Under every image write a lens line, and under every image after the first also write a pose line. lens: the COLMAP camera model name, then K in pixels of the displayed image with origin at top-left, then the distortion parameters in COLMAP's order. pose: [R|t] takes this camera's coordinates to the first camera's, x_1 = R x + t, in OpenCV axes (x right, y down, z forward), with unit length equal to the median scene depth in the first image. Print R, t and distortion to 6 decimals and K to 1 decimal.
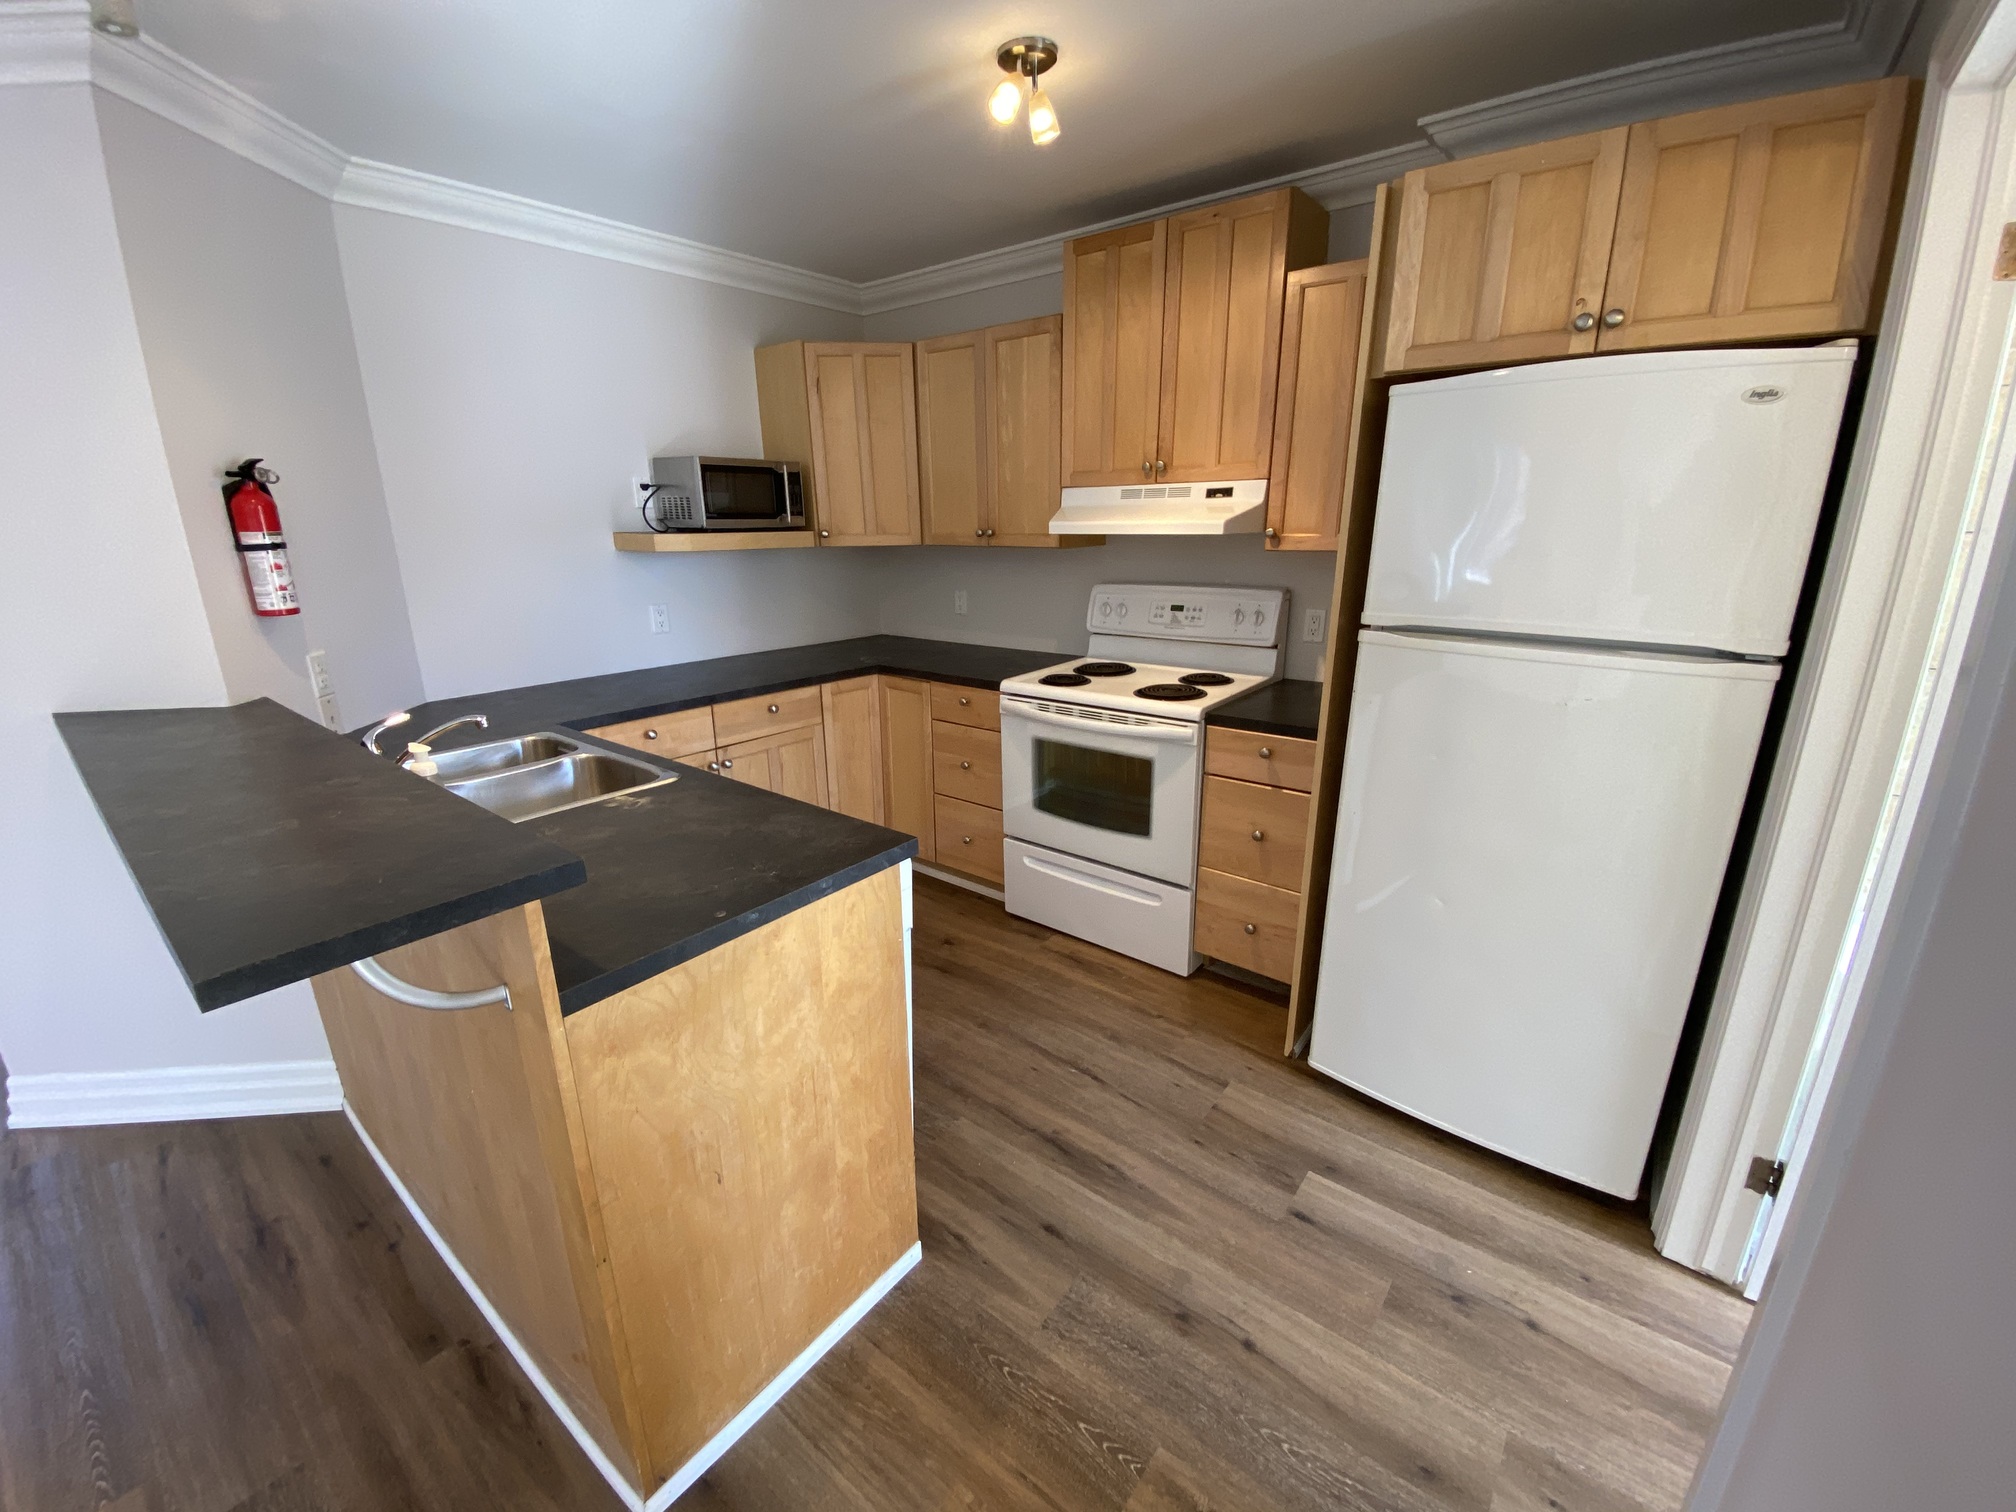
lens RADIAL K [[824.9, 0, 1003.3], [0, 824.9, 761.2], [0, 0, 1]] dist [0.012859, -0.016345]
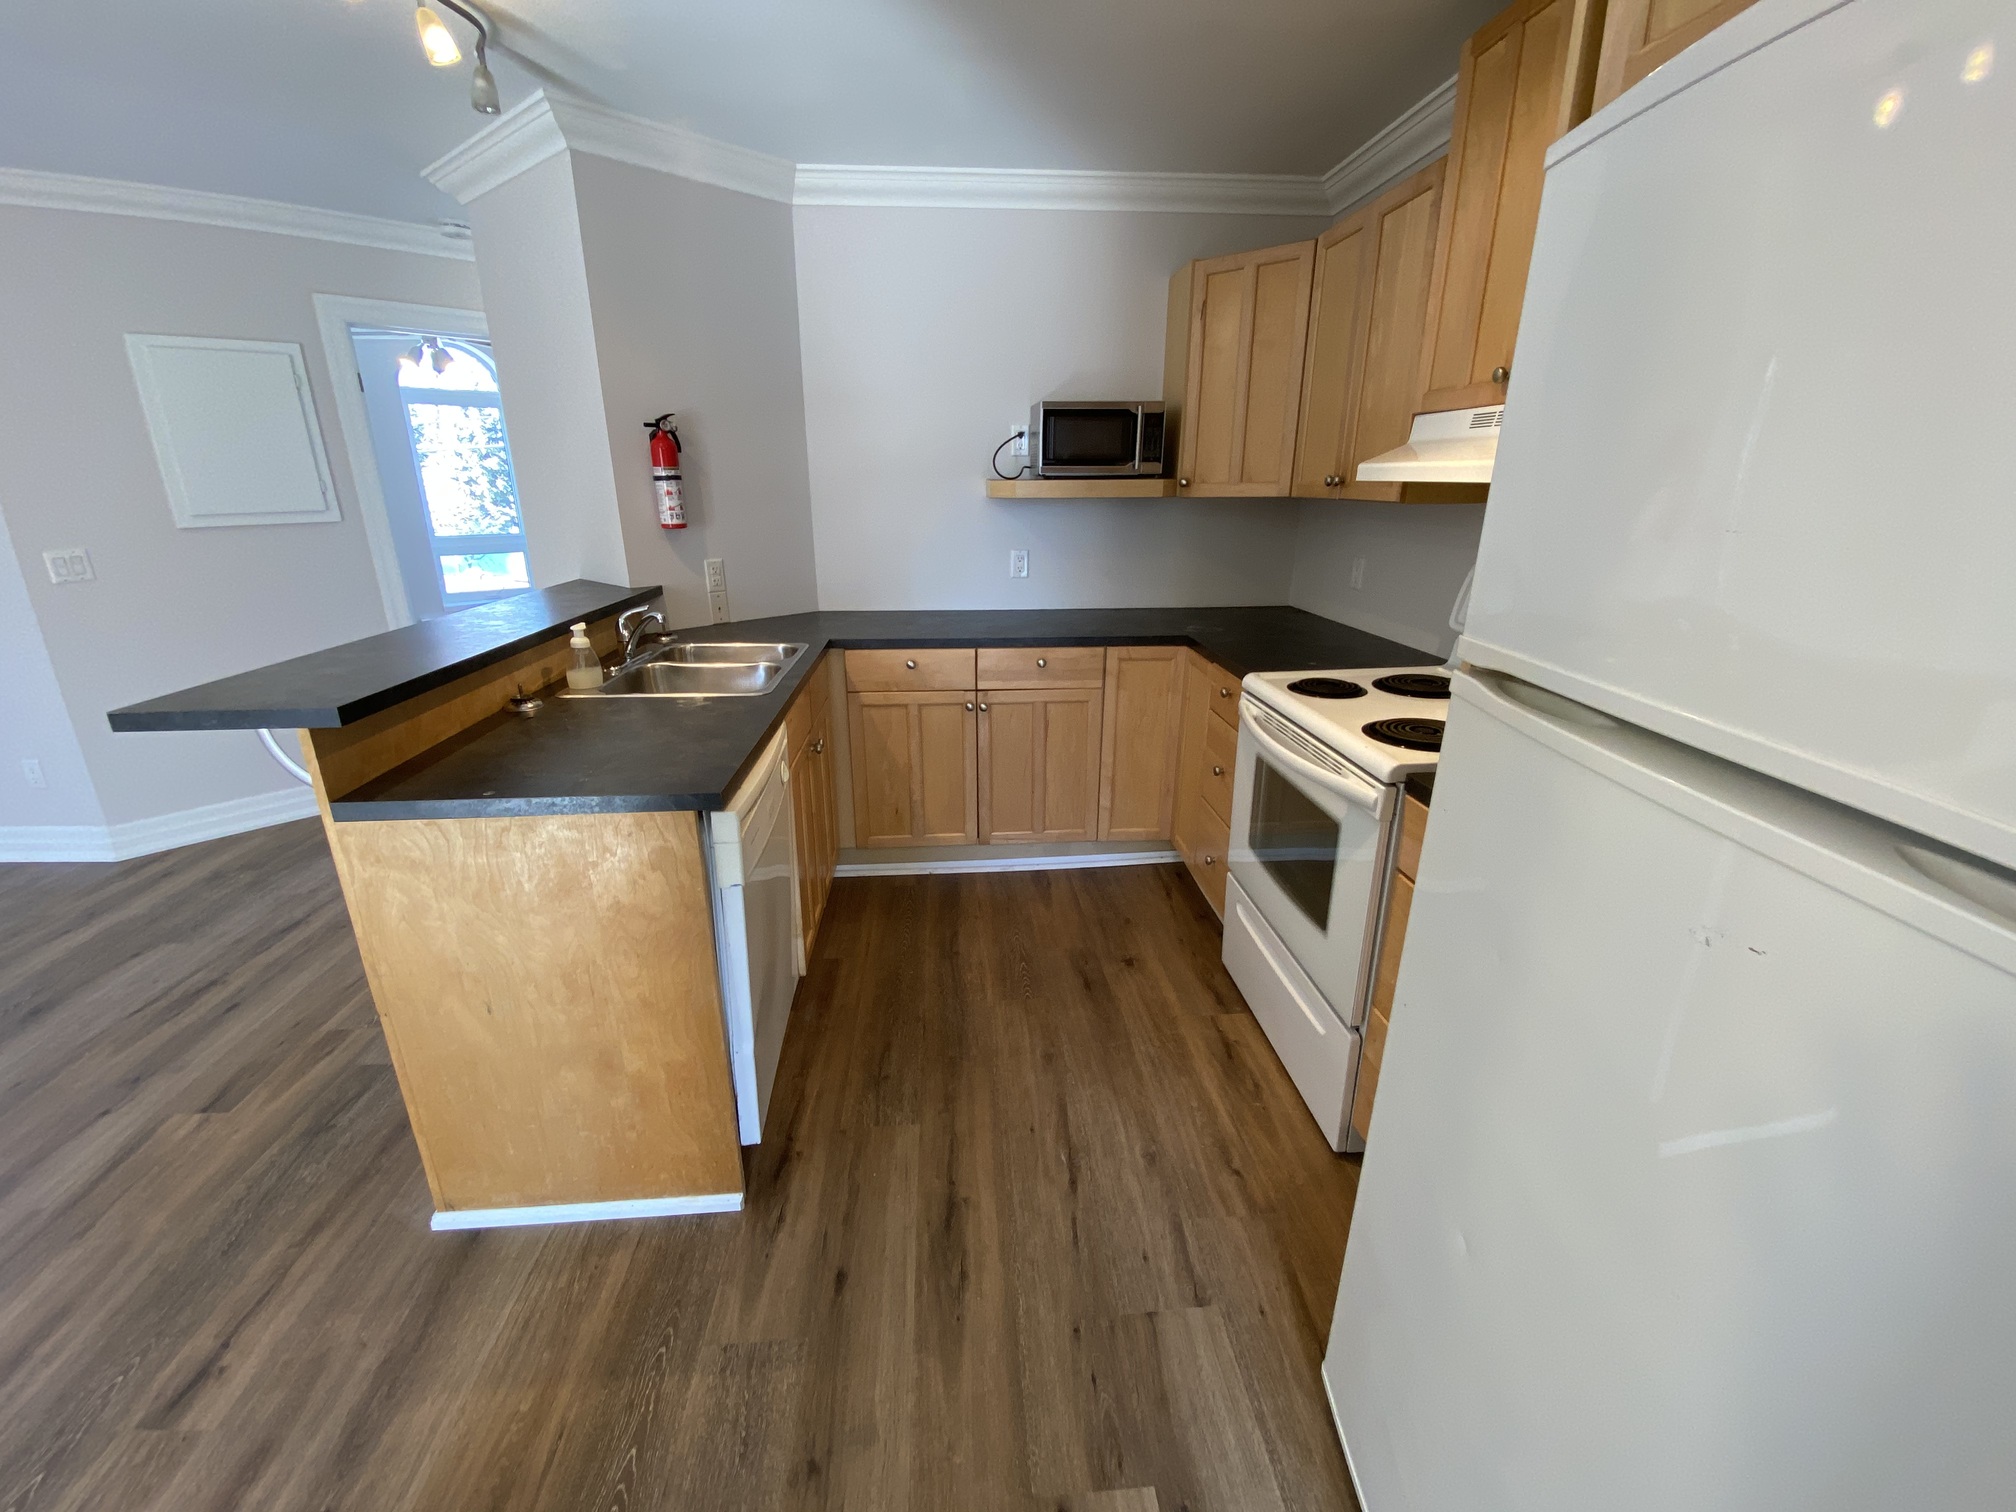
lens RADIAL K [[824.9, 0, 1003.3], [0, 824.9, 761.2], [0, 0, 1]] dist [0.012859, -0.016345]
pose [[0.677933, 0.249542, -0.691474, 0.515756], [-0.218564, 0.966507, 0.134513, -0.094613], [0.701881, 0.059940, 0.709768, 0.375463]]
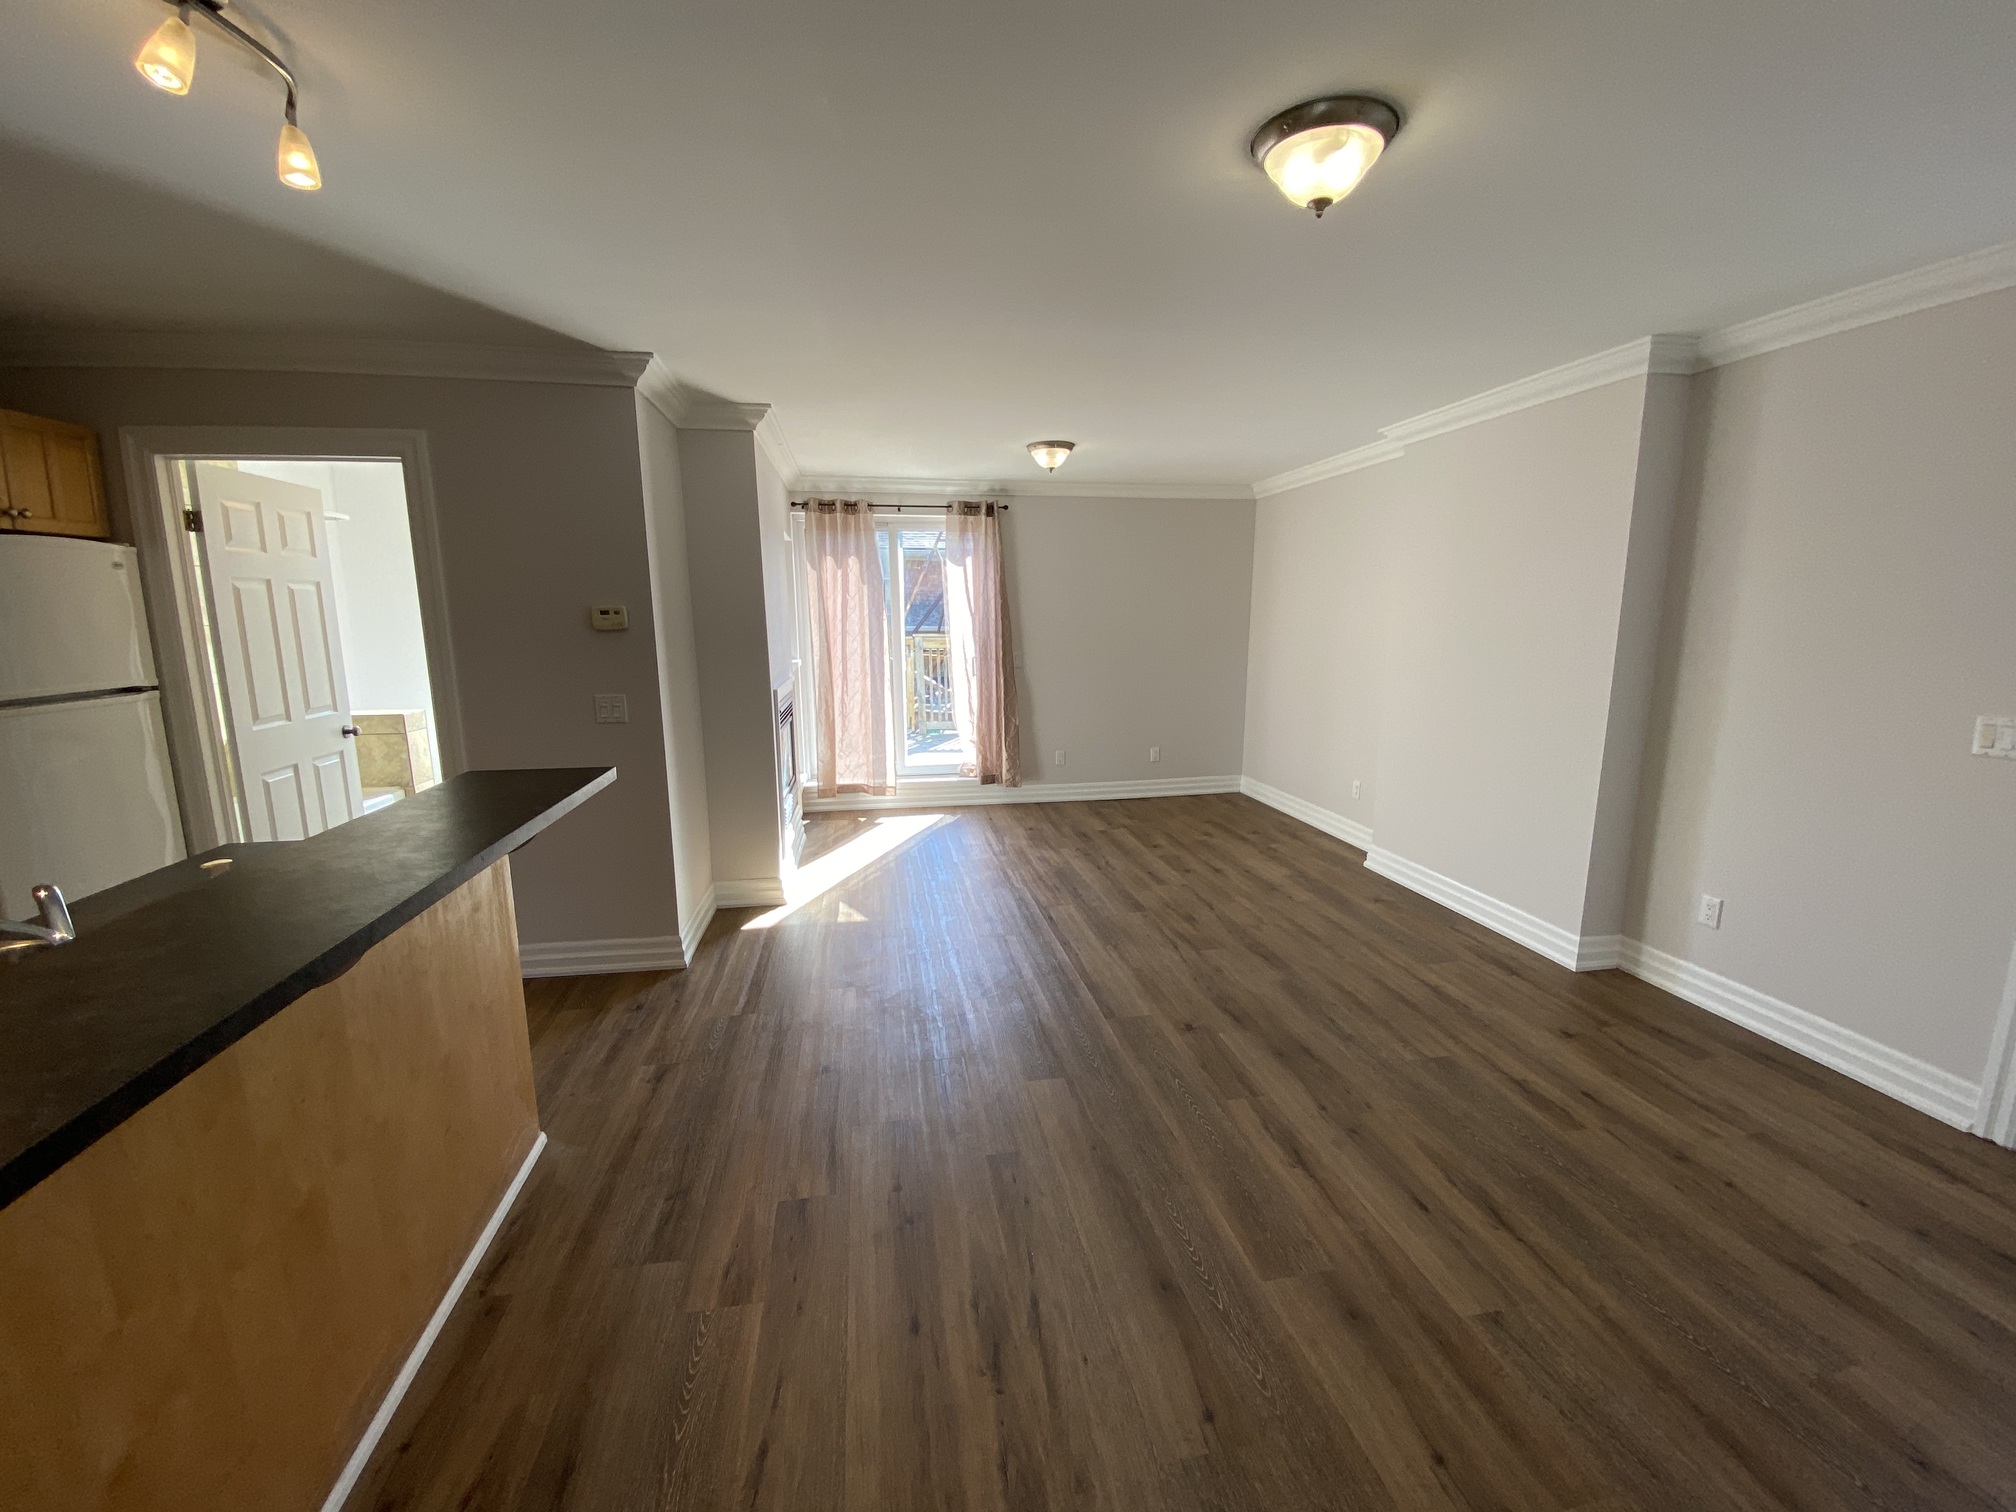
lens RADIAL K [[824.9, 0, 1003.3], [0, 824.9, 761.2], [0, 0, 1]] dist [0.012859, -0.016345]
pose [[-0.739989, -0.098835, 0.665318, -1.331762], [0.207943, 0.907074, 0.366029, -0.176480], [-0.639669, 0.409206, -0.650673, 0.684107]]
